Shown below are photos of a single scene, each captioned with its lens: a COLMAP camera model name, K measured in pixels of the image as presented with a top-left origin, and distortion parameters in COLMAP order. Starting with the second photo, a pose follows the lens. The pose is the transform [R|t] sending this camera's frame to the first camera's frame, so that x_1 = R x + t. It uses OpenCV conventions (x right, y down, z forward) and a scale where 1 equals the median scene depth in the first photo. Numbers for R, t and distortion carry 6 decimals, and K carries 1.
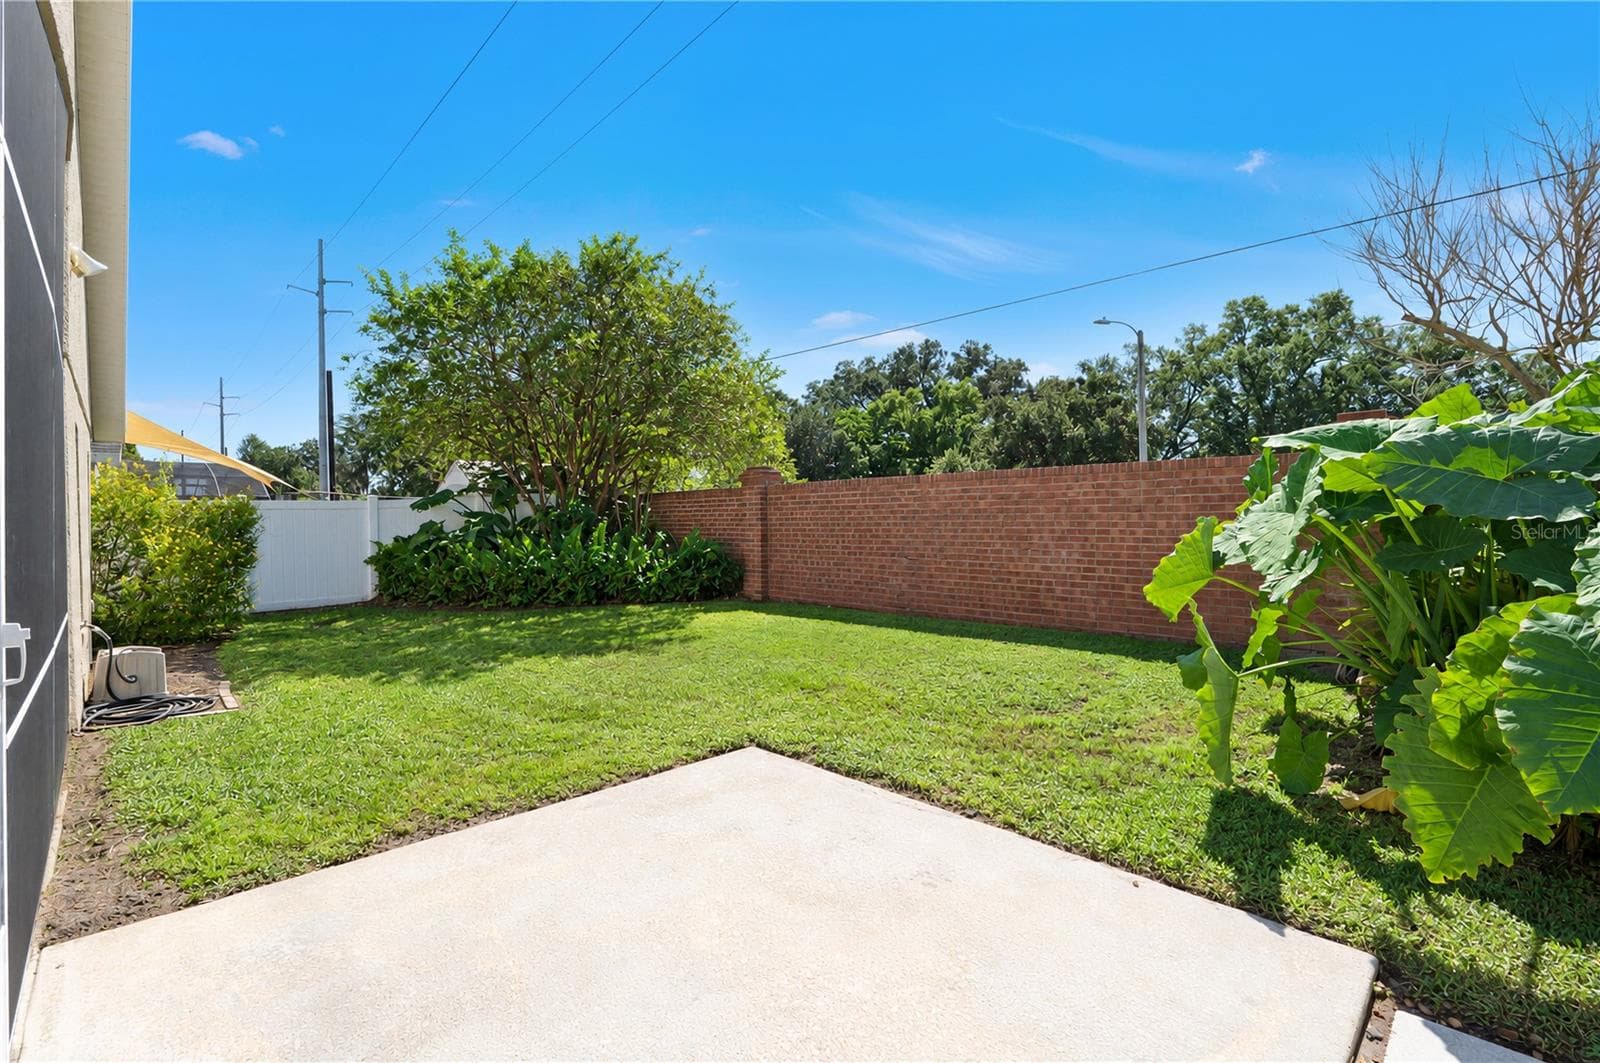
lens RADIAL K [[711.1, 0, 800.0], [0, 711.1, 531.5], [0, 0, 1]] dist [-0.001952, -0.000330]
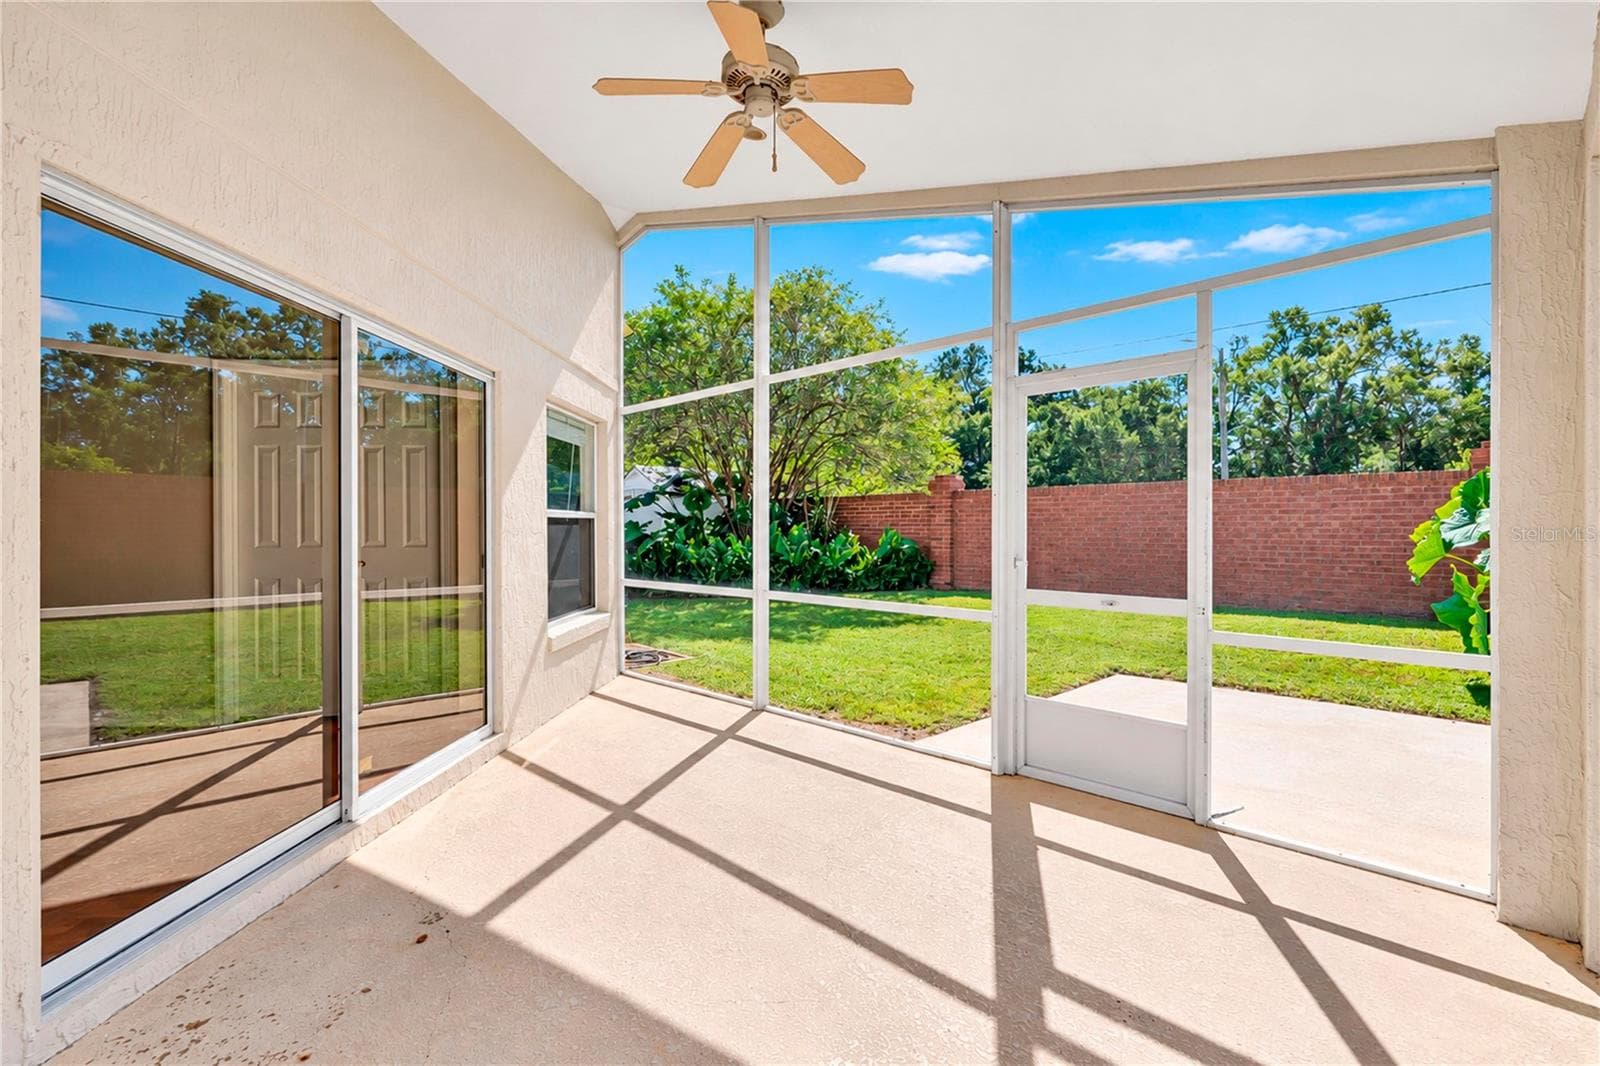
lens RADIAL K [[755.1, 0, 806.9], [0, 755.1, 545.5], [0, 0, 1]] dist [-0.001471, 0.000226]
pose [[0.999394, 0.002477, 0.034721, -0.115903], [-0.002876, 0.999930, 0.011445, 0.003692], [-0.034690, -0.011537, 0.999332, -0.079234]]
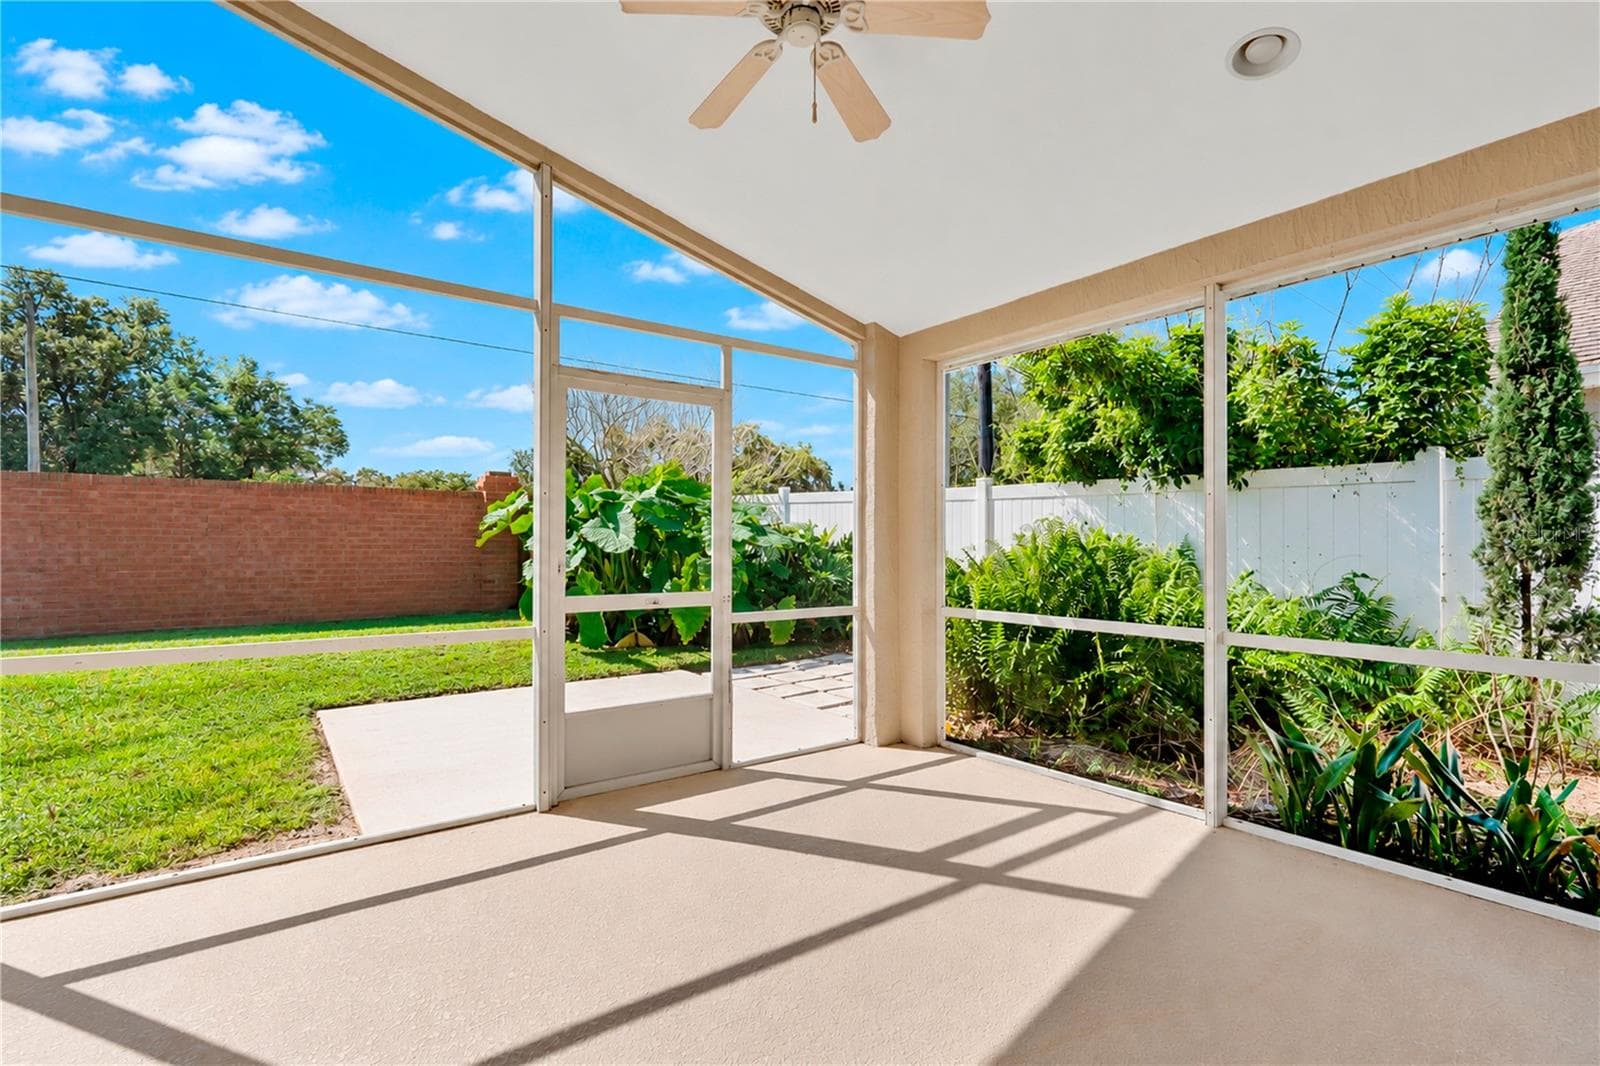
lens RADIAL K [[755.1, 0, 806.9], [0, 755.1, 545.5], [0, 0, 1]] dist [-0.001471, 0.000226]
pose [[0.092705, -0.001689, 0.995692, -0.200024], [0.006188, 0.999980, 0.001120, 0.003057], [-0.995674, 0.006058, 0.092713, 0.004481]]
